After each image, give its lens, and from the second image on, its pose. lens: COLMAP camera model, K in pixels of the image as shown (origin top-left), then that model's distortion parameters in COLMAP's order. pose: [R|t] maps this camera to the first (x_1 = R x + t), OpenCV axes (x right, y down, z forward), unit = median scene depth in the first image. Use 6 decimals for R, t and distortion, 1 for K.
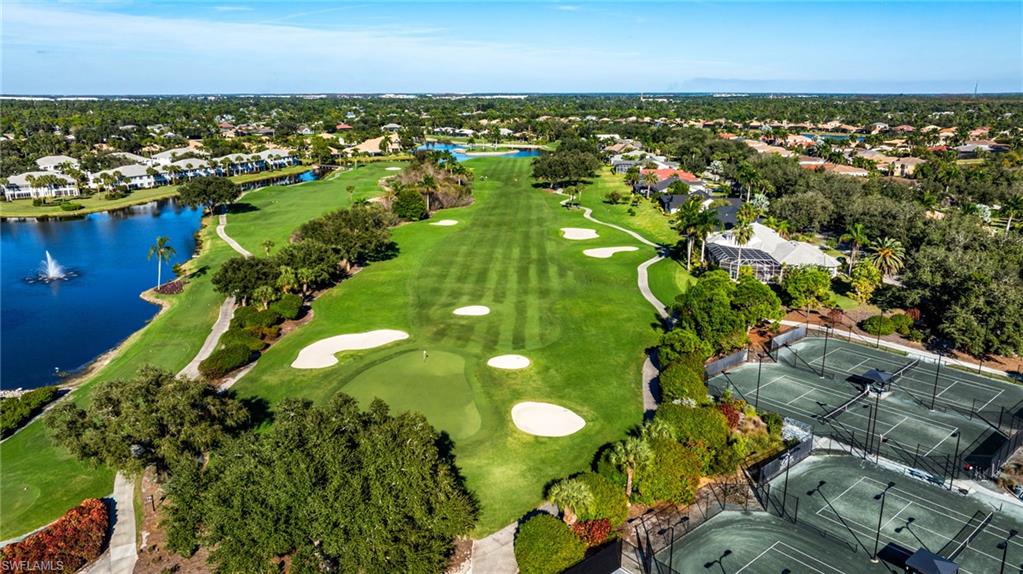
lens RADIAL K [[728.0, 0, 509.6], [0, 728.0, 284.9], [0, 0, 1]] dist [-0.049573, 0.056540]
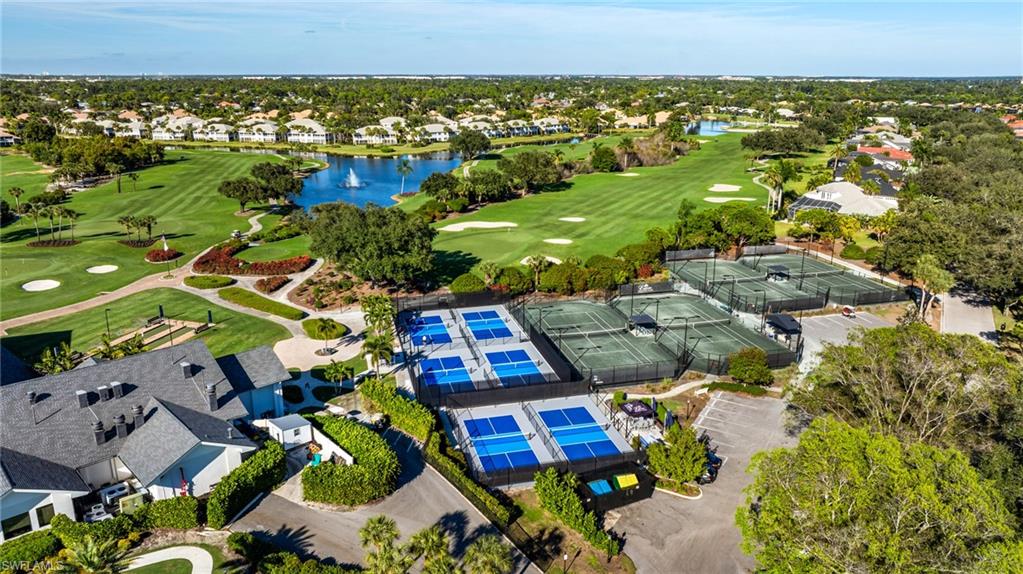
lens RADIAL K [[728.0, 0, 512.7], [0, 728.0, 286.8], [0, 0, 1]] dist [-0.049573, 0.056540]
pose [[0.898198, 0.125650, -0.421252, 0.222161], [-0.114677, 0.992072, 0.051396, 0.050732], [0.424371, 0.002144, 0.905486, -0.174899]]
